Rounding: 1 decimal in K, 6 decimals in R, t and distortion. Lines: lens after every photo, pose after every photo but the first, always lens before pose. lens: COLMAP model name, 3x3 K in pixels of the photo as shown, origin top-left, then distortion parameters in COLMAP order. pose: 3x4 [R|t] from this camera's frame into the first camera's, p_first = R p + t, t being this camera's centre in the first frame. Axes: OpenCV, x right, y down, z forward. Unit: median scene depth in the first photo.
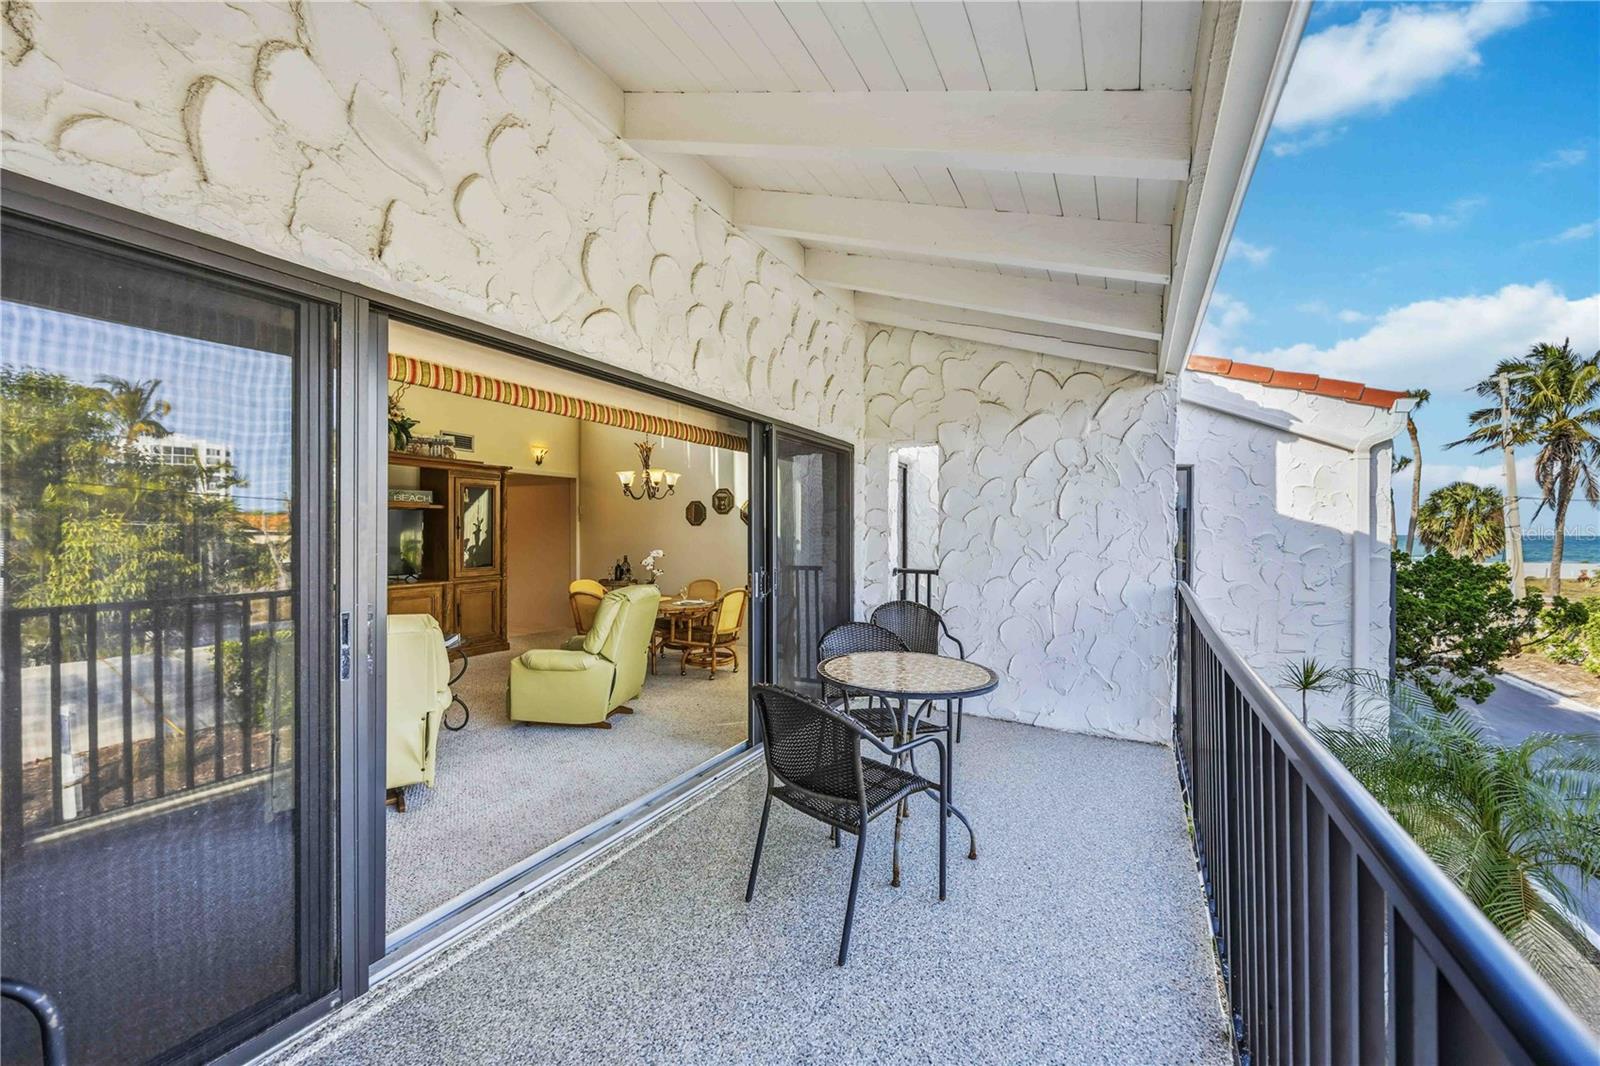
lens RADIAL K [[626.1, 0, 798.9], [0, 626.1, 528.9], [0, 0, 1]] dist [-0.002024, -0.000084]
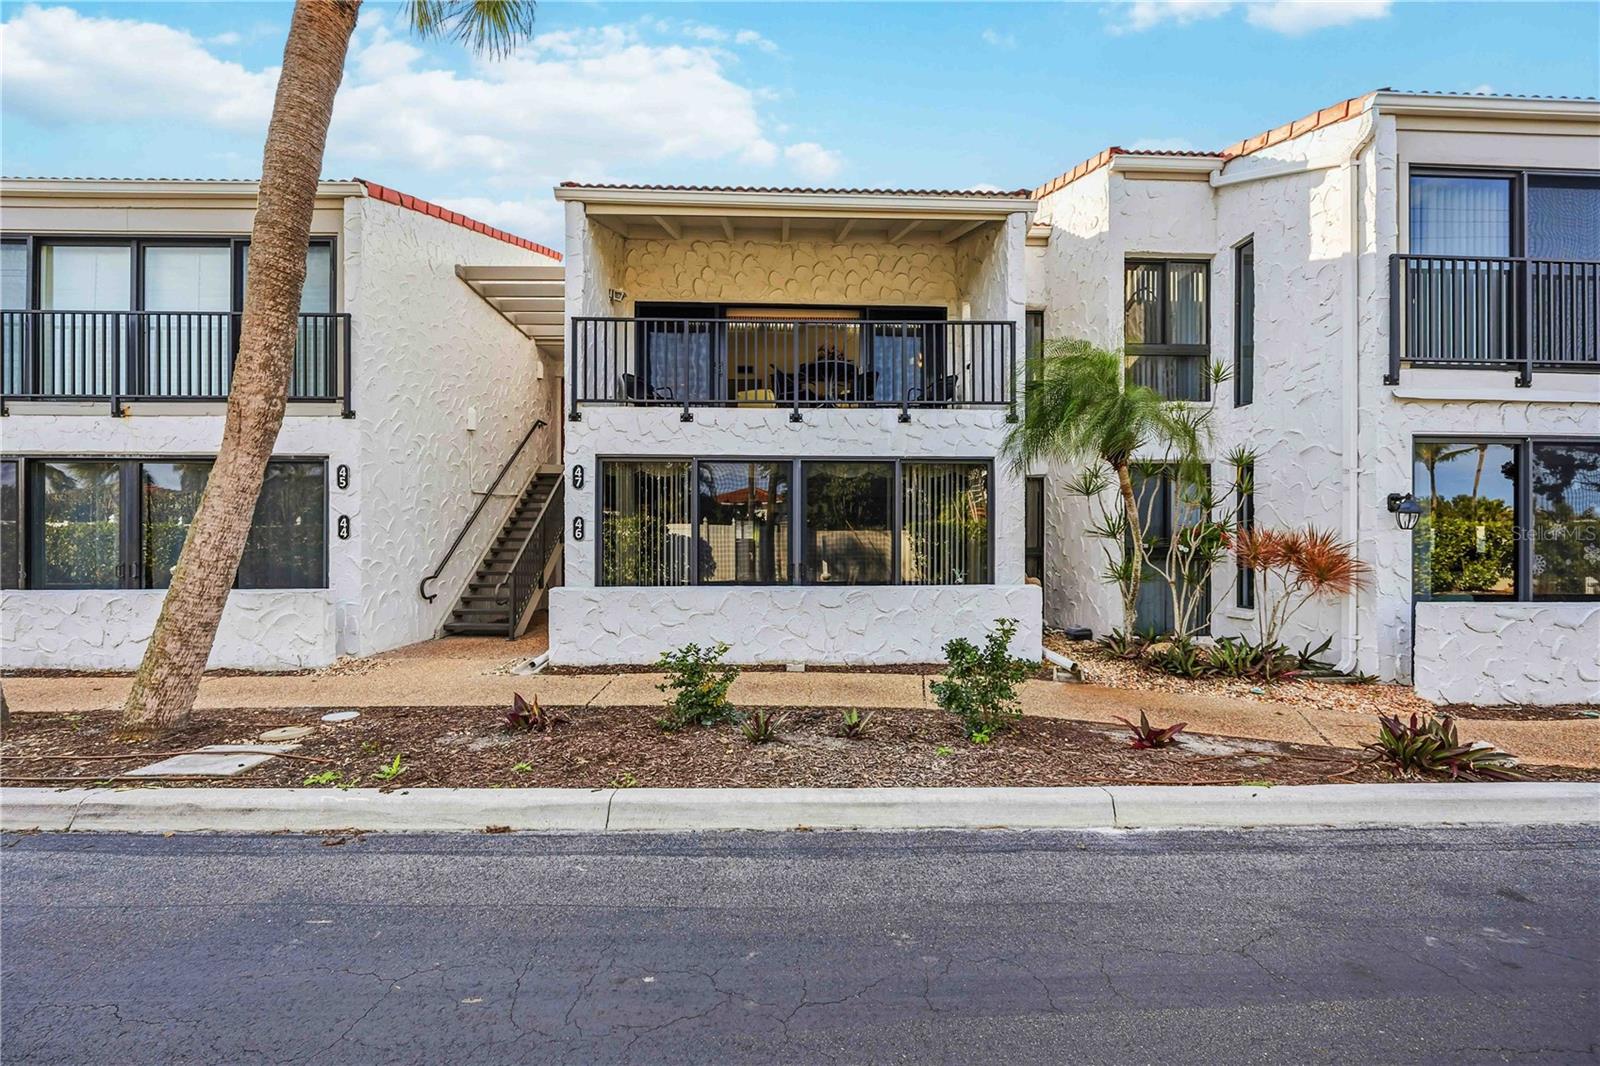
lens RADIAL K [[661.1, 0, 796.0], [0, 661.1, 542.3], [0, 0, 1]] dist [0.004184, 0.000188]
pose [[0.489930, -0.009646, -0.871709, 1.028449], [0.000397, 0.999941, -0.010842, 0.390106], [0.871762, 0.004966, 0.489905, -0.270881]]
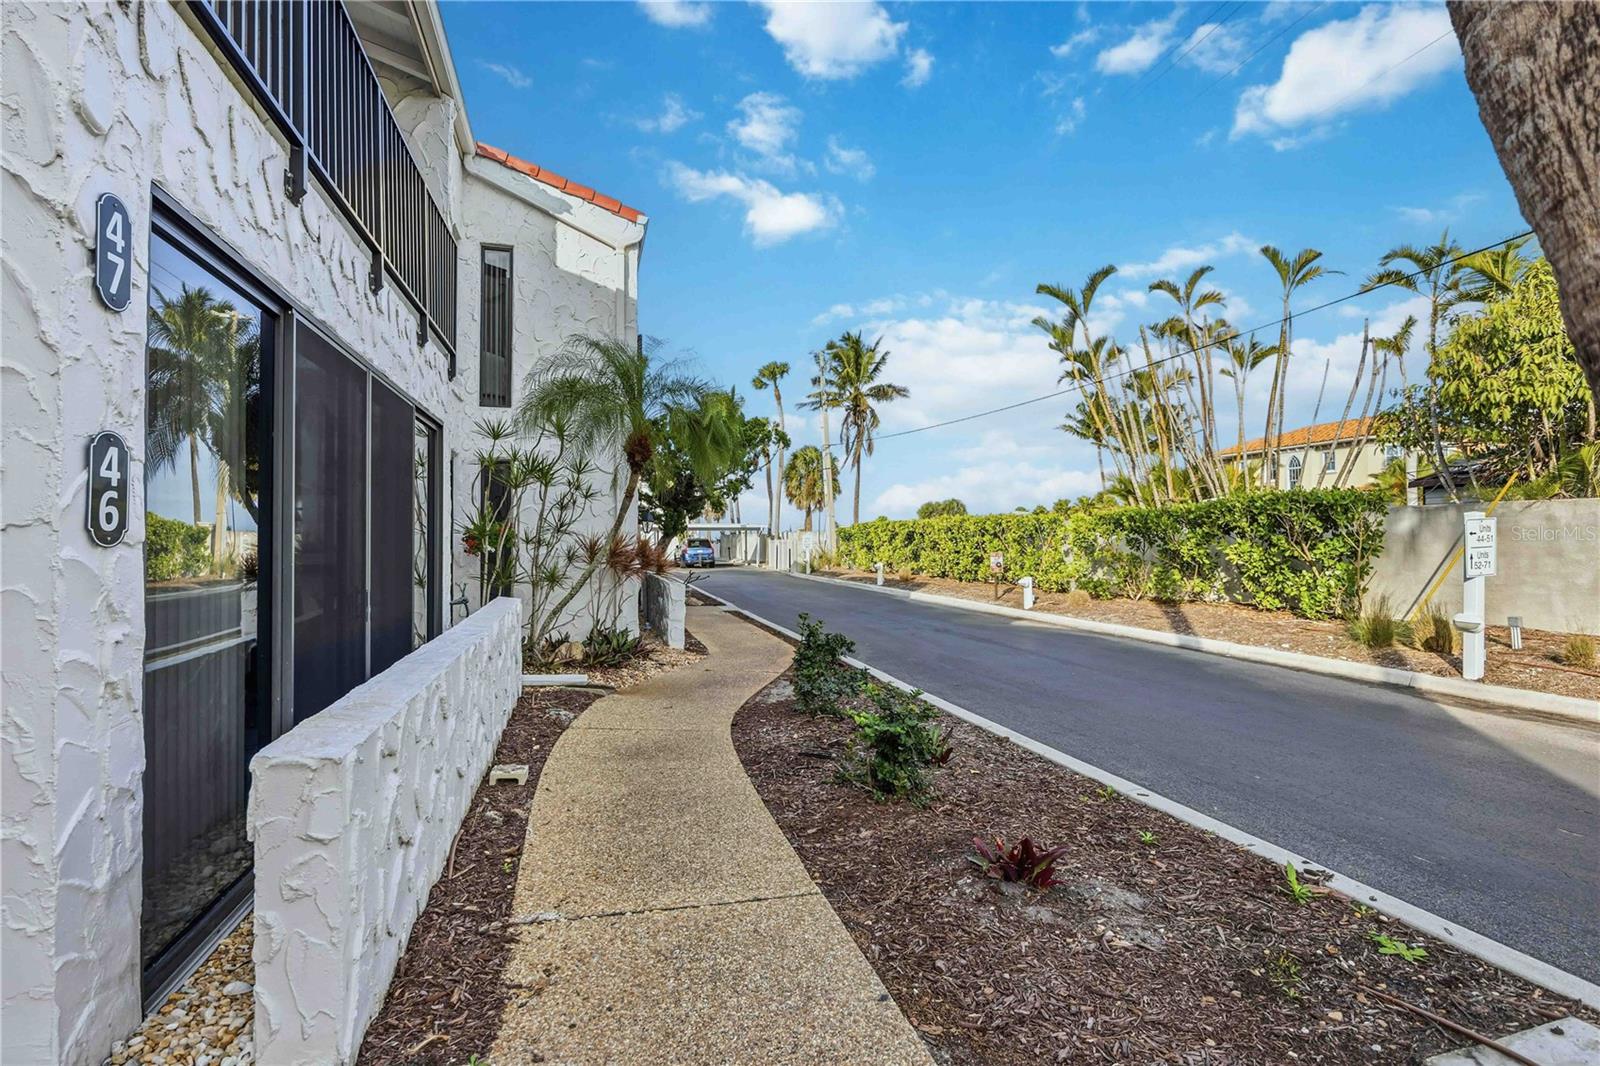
lens RADIAL K [[805.0, 0, 807.5], [0, 805.0, 535.7], [0, 0, 1]] dist [-0.004128, 0.000473]
pose [[0.724317, -0.003036, 0.689460, -0.023632], [0.007232, 0.999969, -0.003195, 0.375636], [-0.689429, 0.007300, 0.724317, -0.415430]]
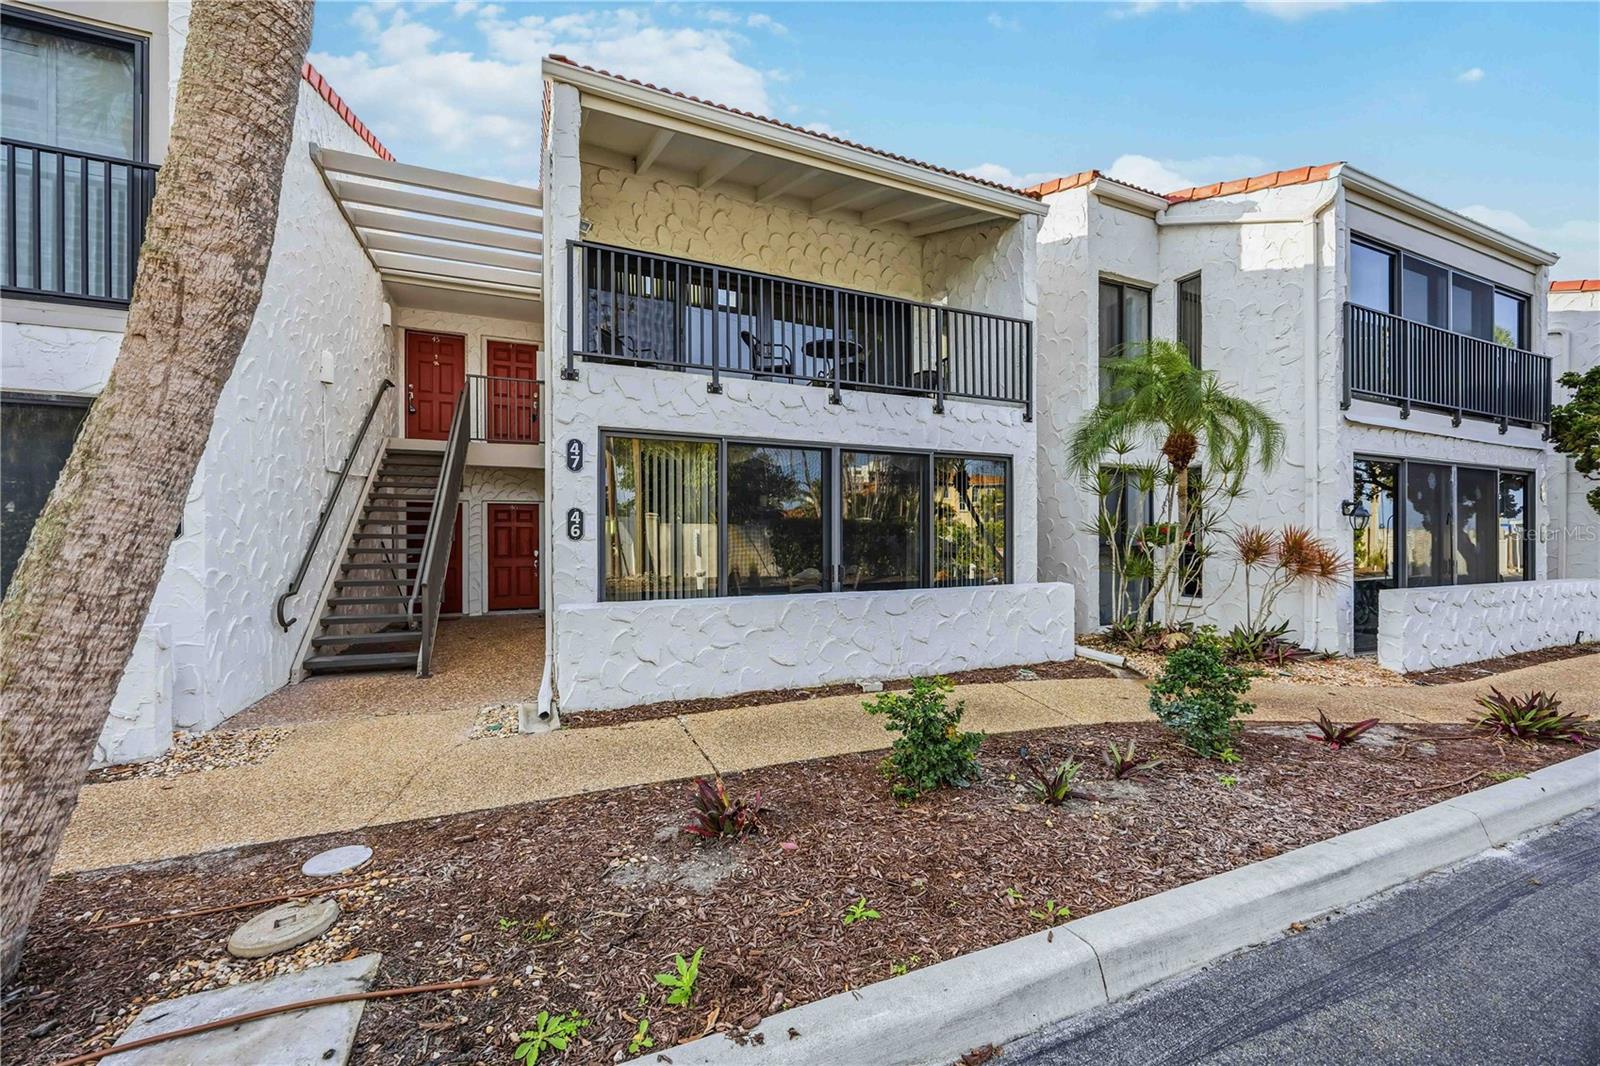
lens RADIAL K [[626.1, 0, 802.6], [0, 626.1, 538.6], [0, 0, 1]] dist [-0.002024, -0.000084]
pose [[0.779091, -0.006369, -0.626879, 0.637715], [0.005112, 0.999980, -0.003806, 0.378534], [0.626890, -0.000239, 0.779108, -0.458578]]
